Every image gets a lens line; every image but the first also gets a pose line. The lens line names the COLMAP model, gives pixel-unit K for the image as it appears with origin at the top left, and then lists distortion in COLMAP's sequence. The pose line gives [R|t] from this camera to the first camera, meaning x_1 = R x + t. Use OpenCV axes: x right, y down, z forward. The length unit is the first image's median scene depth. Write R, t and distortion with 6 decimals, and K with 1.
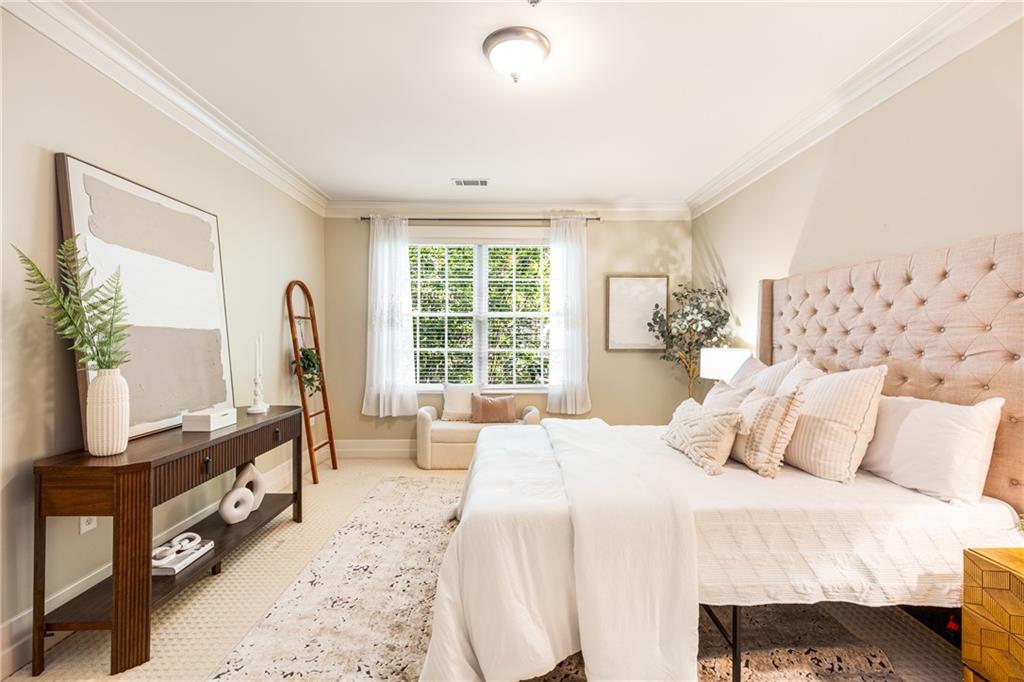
lens RADIAL K [[459.0, 0, 515.2], [0, 459.0, 338.4], [0, 0, 1]] dist [0.008420, -0.000875]
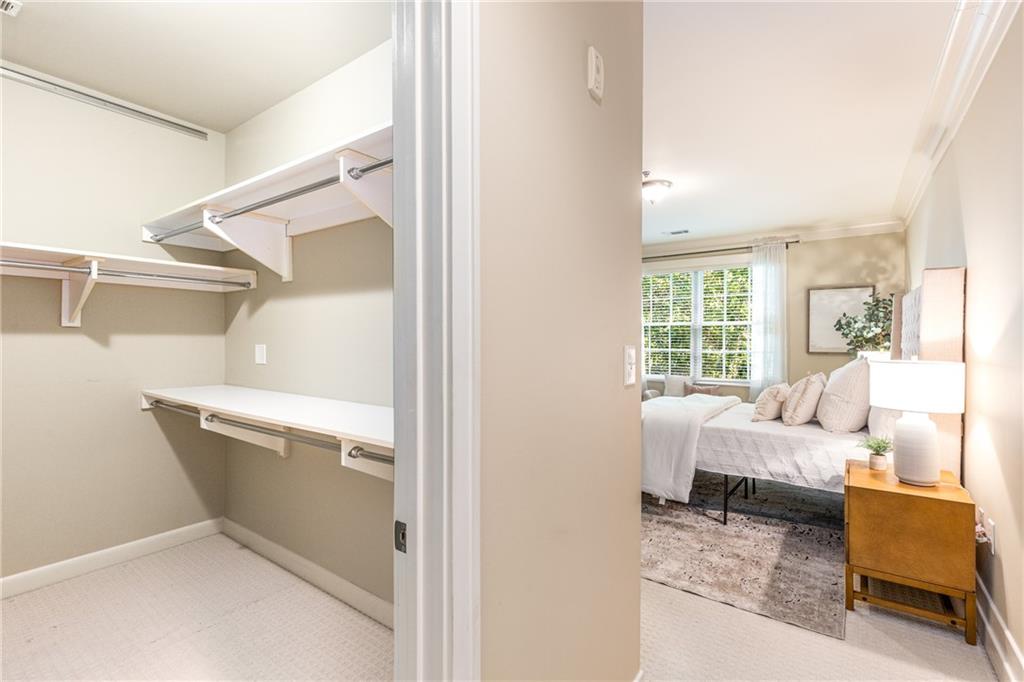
lens RADIAL K [[459.5, 0, 515.2], [0, 459.5, 340.1], [0, 0, 1]] dist [0.005930, -0.000723]
pose [[0.797062, 0.004526, -0.603880, 0.323214], [-0.006893, 0.999975, -0.001603, 0.000129], [0.603858, 0.005440, 0.797074, -0.387568]]
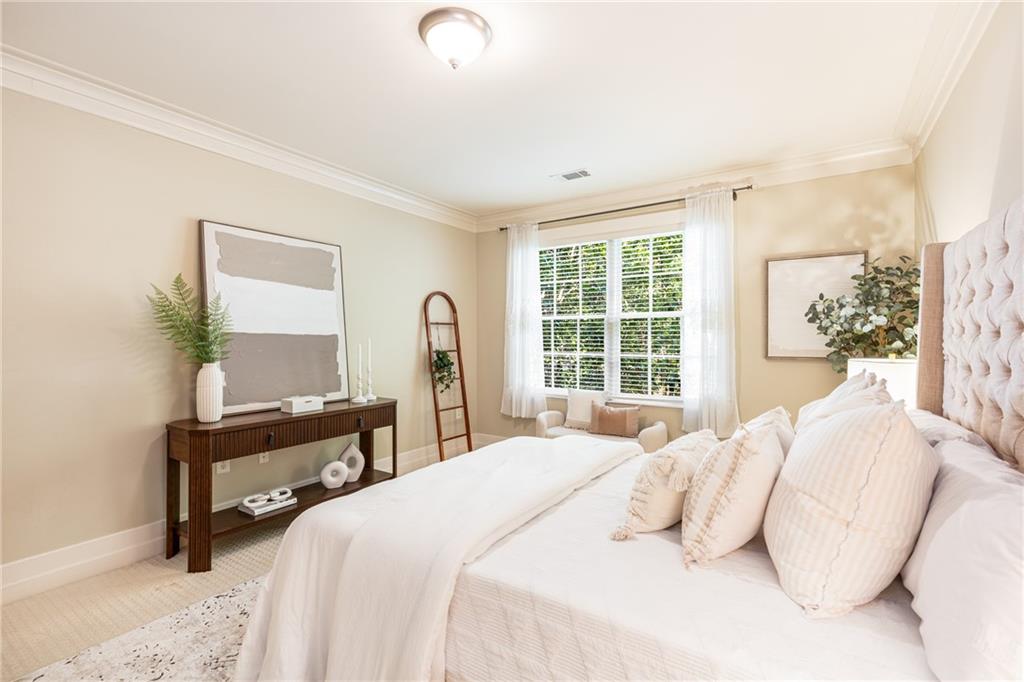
lens RADIAL K [[459.5, 0, 515.2], [0, 459.5, 340.1], [0, 0, 1]] dist [0.005930, -0.000723]
pose [[0.823460, 0.000330, -0.567374, 0.299265], [-0.001151, 0.999999, -0.001089, -0.002600], [0.567373, 0.001549, 0.823459, 0.143180]]
